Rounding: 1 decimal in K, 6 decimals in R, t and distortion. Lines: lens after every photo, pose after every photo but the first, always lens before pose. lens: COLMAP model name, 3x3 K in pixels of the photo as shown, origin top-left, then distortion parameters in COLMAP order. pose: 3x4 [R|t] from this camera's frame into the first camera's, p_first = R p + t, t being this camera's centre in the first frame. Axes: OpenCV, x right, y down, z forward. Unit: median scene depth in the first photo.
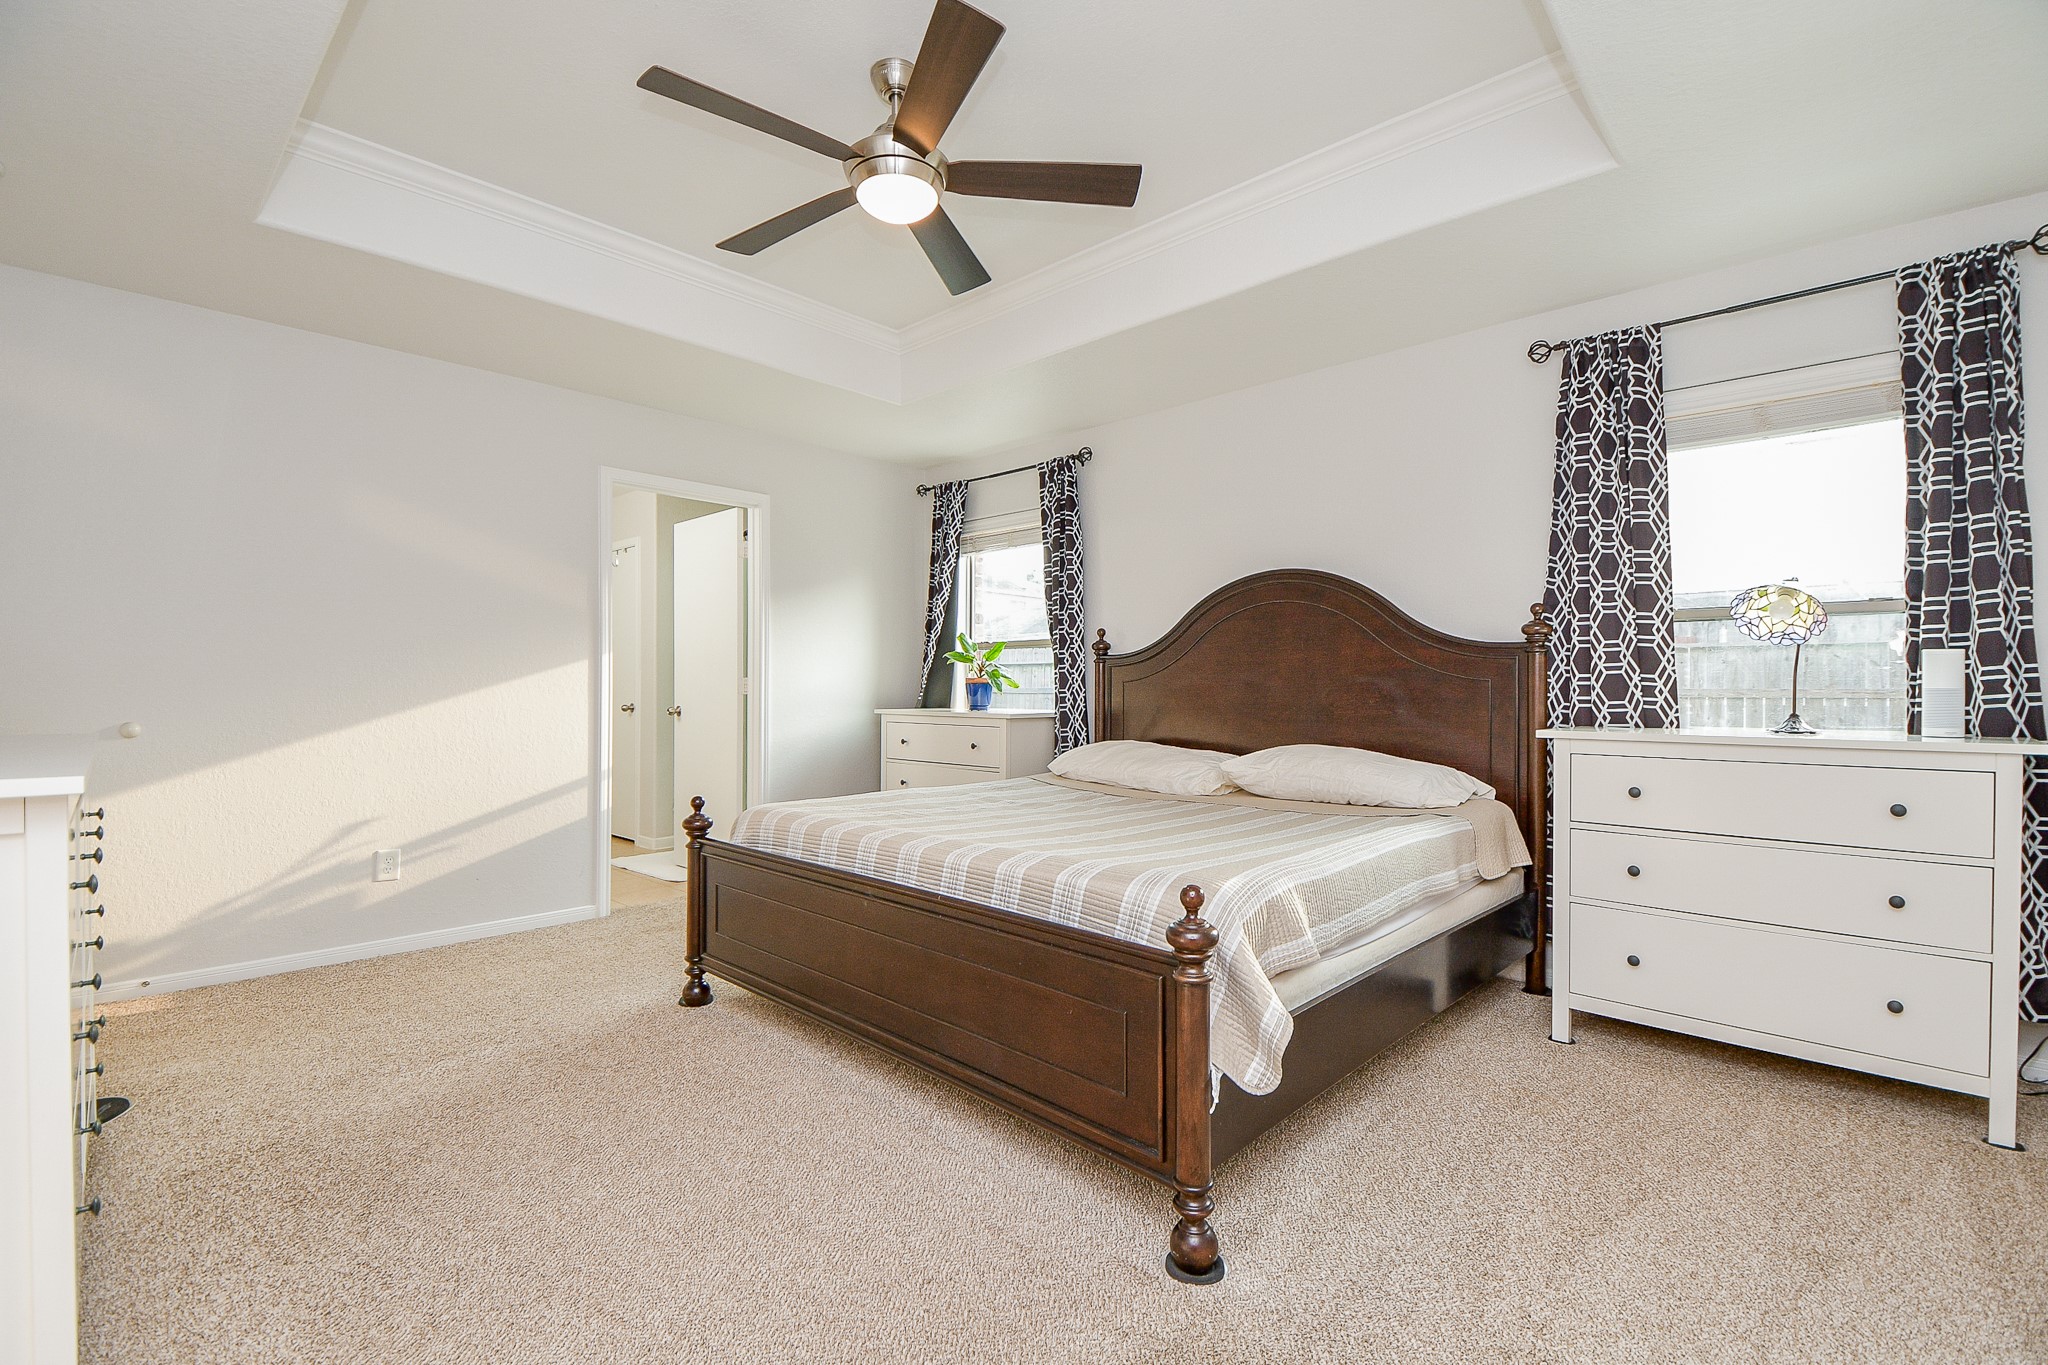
lens RADIAL K [[918.3, 0, 1017.3], [0, 918.3, 690.3], [0, 0, 1]] dist [0.018398, -0.020225]
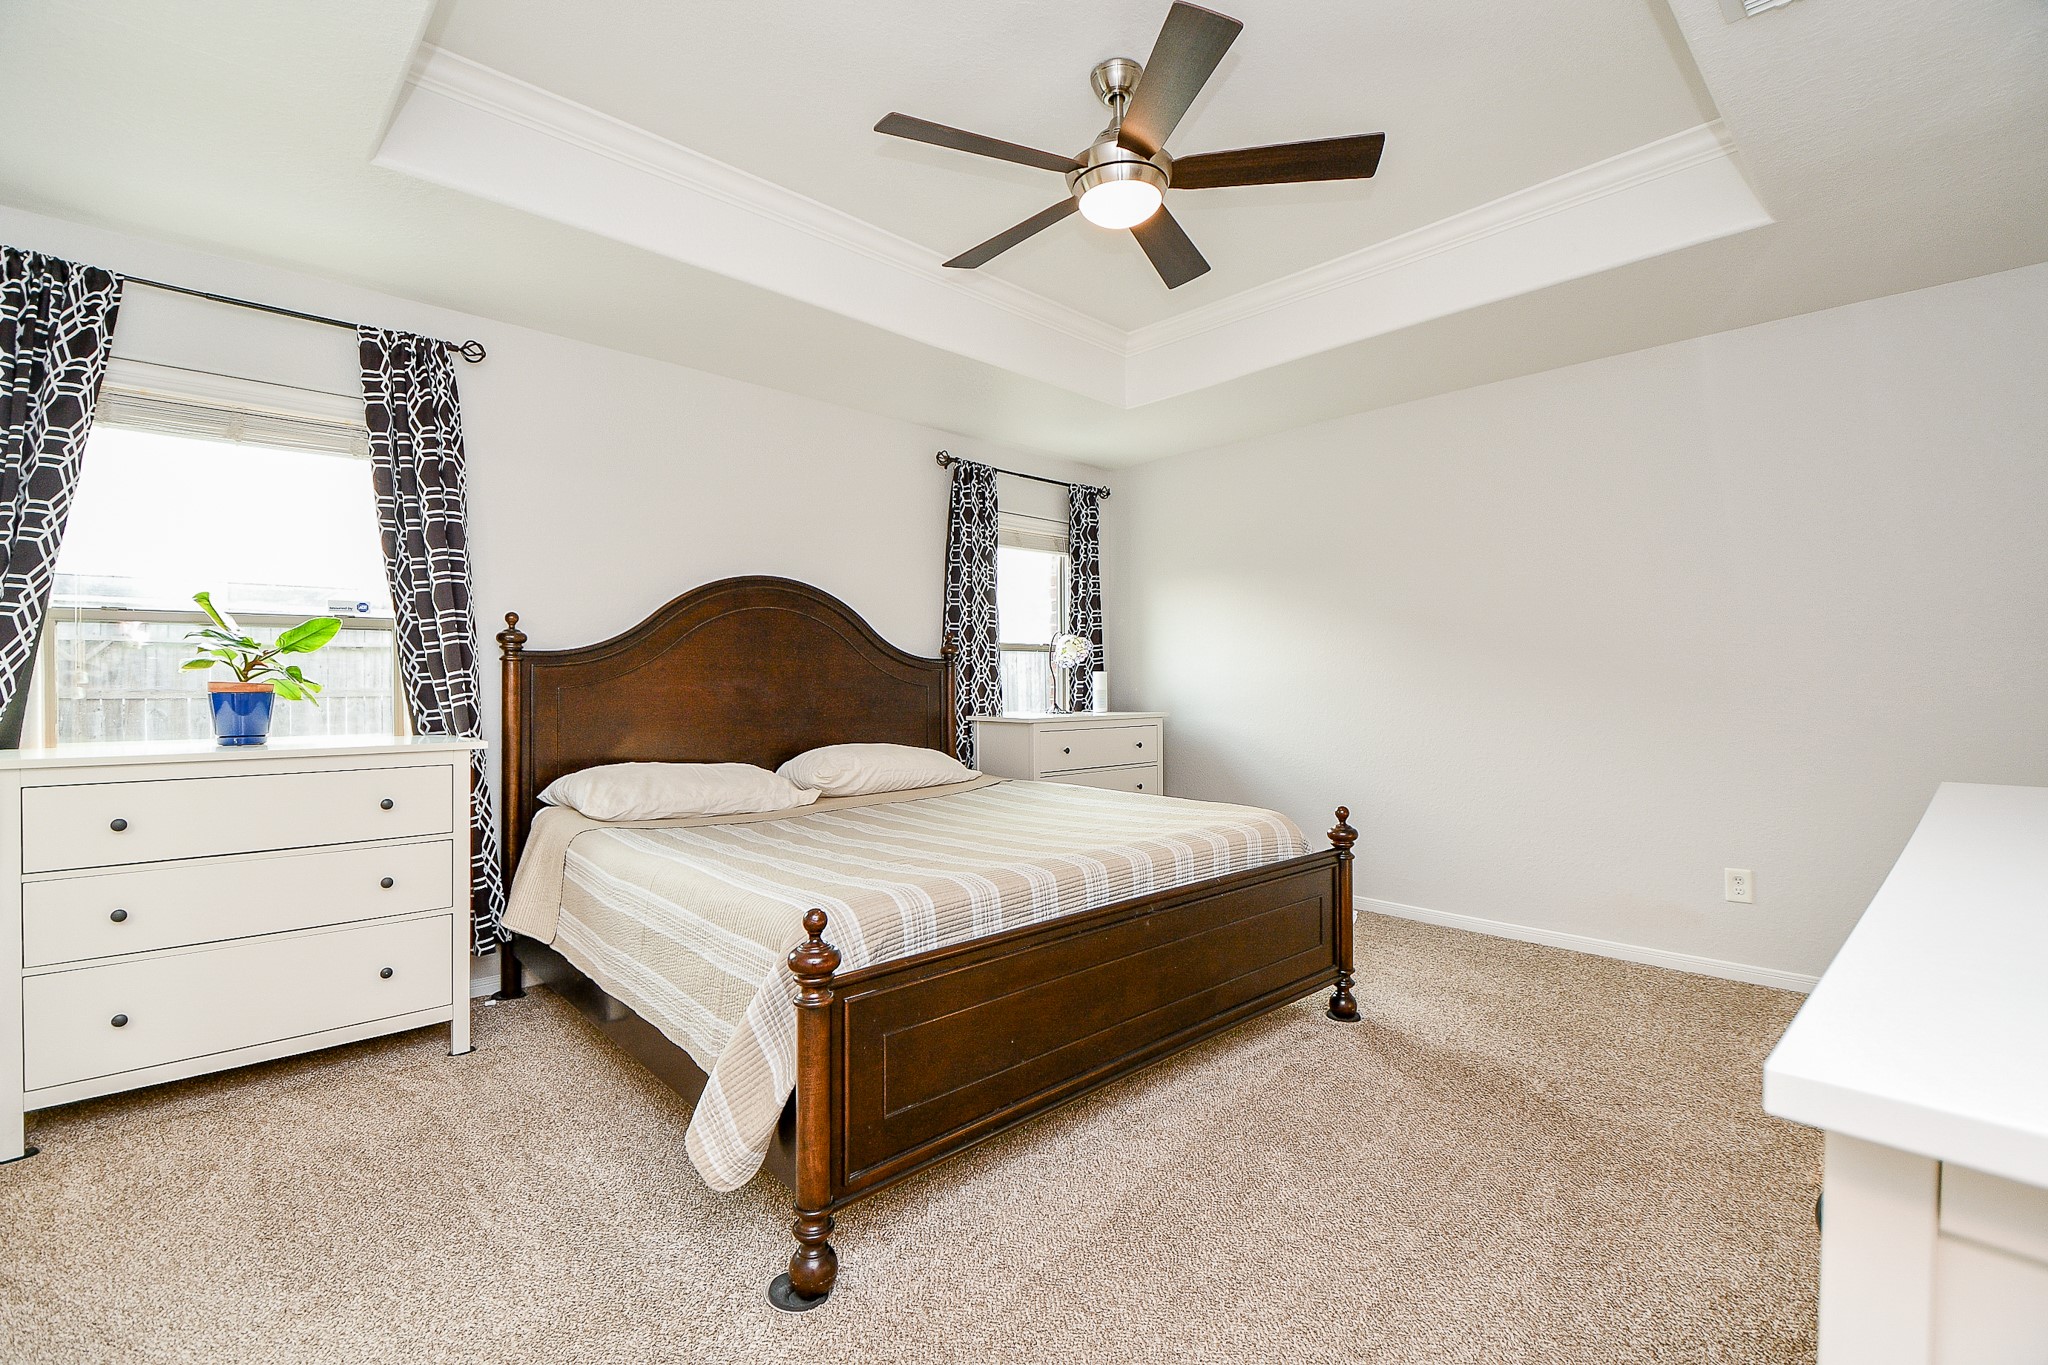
lens RADIAL K [[912.5, 0, 1031.0], [0, 912.5, 686.8], [0, 0, 1]] dist [0.008461, -0.020103]
pose [[0.008648, -0.000234, 0.999963, -0.608455], [0.012636, 0.999920, 0.000125, -0.005661], [-0.999883, 0.012634, 0.008650, 0.607585]]
